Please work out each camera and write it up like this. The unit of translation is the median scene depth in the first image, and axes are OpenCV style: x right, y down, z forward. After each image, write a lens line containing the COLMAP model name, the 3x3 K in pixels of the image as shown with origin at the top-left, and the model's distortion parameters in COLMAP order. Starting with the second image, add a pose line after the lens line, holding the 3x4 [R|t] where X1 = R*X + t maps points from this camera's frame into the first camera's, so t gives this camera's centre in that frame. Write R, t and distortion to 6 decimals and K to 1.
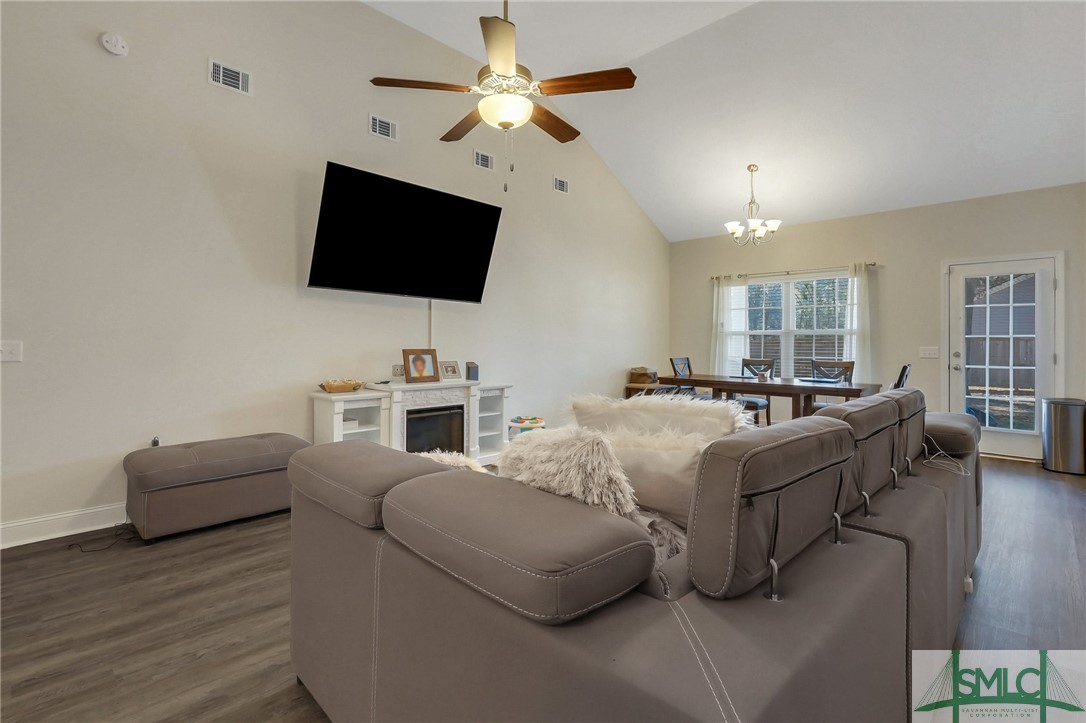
lens RADIAL K [[512.4, 0, 533.8], [0, 512.4, 337.2], [0, 0, 1]] dist [0.000009, 0.000381]
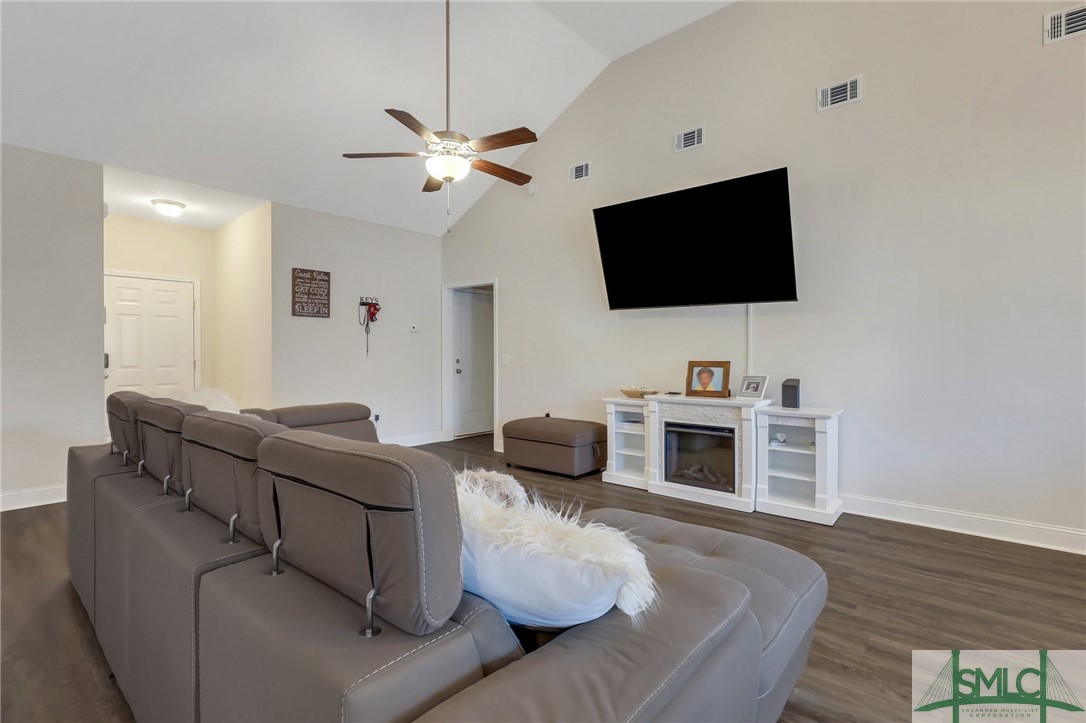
lens RADIAL K [[512.4, 0, 564.2], [0, 512.4, 355.0], [0, 0, 1]] dist [0.000009, 0.000381]
pose [[0.085174, -0.004482, -0.996356, 0.677459], [0.014096, 0.999895, -0.003293, 0.011914], [0.996266, -0.013765, 0.085229, 0.664368]]
